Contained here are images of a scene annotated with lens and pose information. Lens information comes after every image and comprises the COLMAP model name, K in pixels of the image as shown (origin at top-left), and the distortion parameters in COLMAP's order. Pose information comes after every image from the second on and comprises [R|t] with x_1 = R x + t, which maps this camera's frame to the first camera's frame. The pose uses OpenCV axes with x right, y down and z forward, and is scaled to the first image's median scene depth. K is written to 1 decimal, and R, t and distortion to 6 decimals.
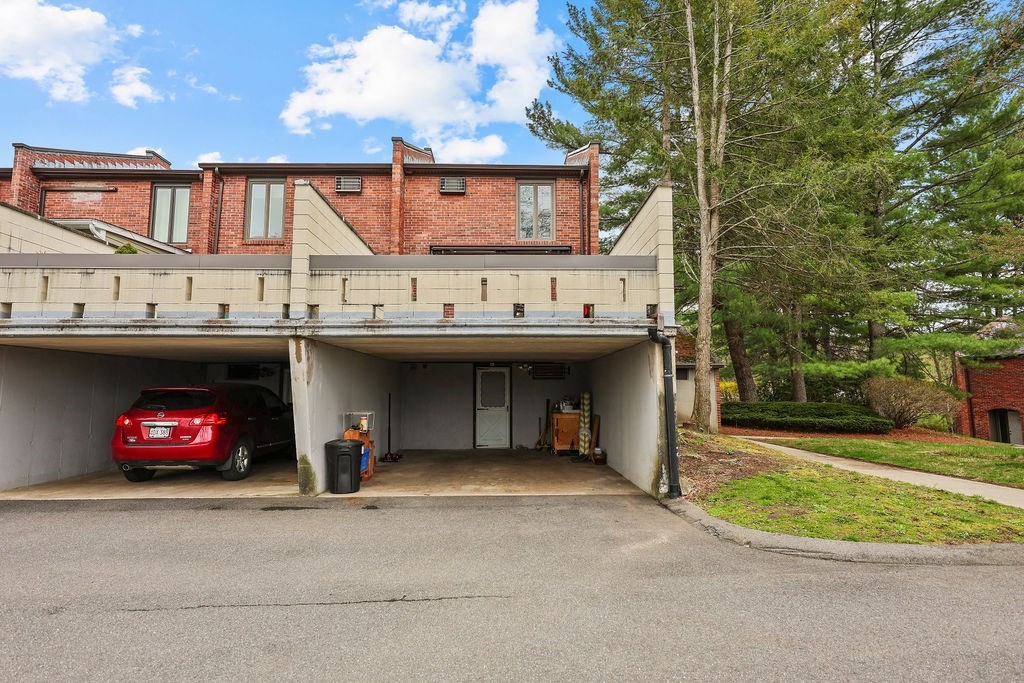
lens RADIAL K [[547.5, 0, 512.0], [0, 547.5, 341.5], [0, 0, 1]] dist [-0.000446, 0.002150]
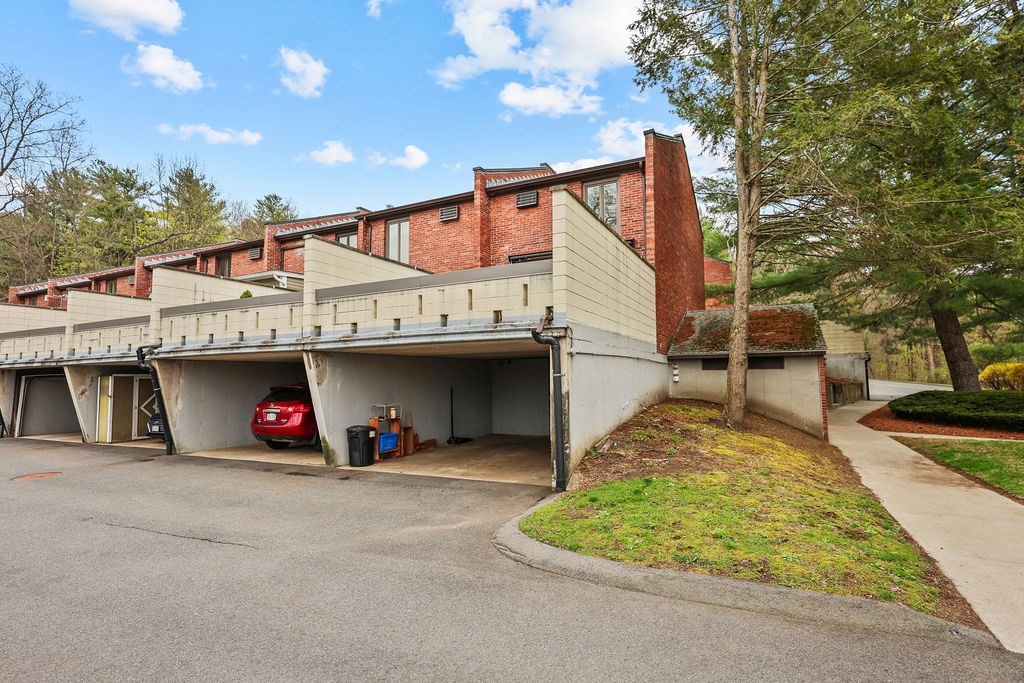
lens RADIAL K [[511.8, 0, 507.6], [0, 511.8, 340.3], [0, 0, 1]] dist [0.002773, 0.000294]
pose [[0.883443, -0.045706, -0.466304, 0.606412], [0.055052, 0.998463, 0.006432, -0.013446], [0.465293, -0.031354, 0.884601, 0.092378]]
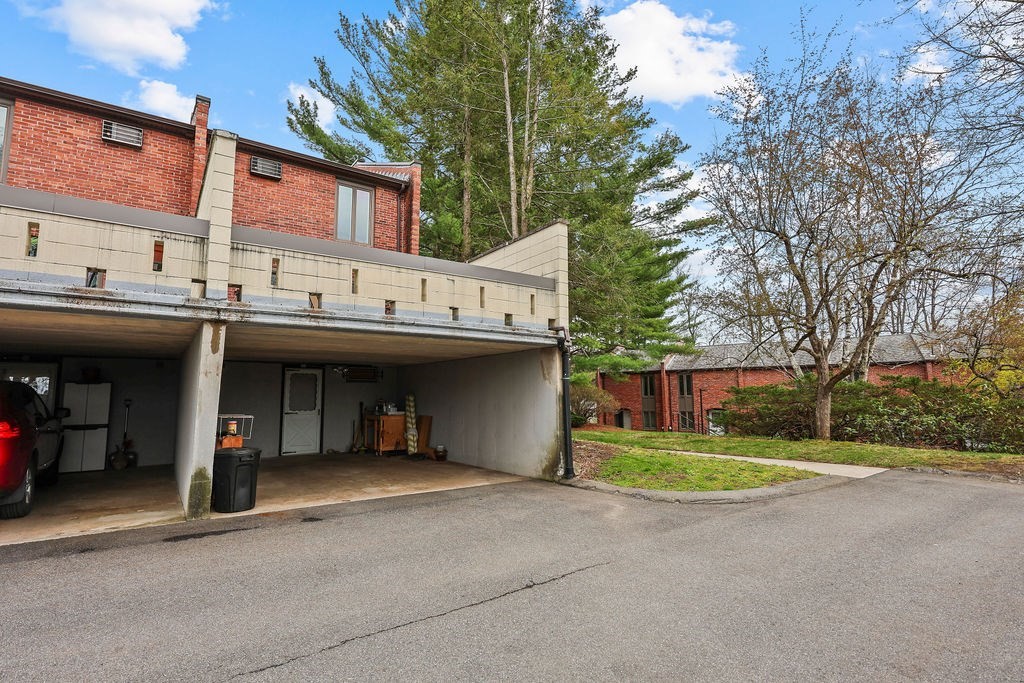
lens RADIAL K [[511.8, 0, 513.4], [0, 511.8, 342.7], [0, 0, 1]] dist [0.002773, 0.000294]
pose [[0.825957, 0.058890, 0.560649, -0.421213], [-0.048722, 0.998264, -0.033079, 0.024873], [-0.561624, 0.000006, 0.827392, 0.113669]]
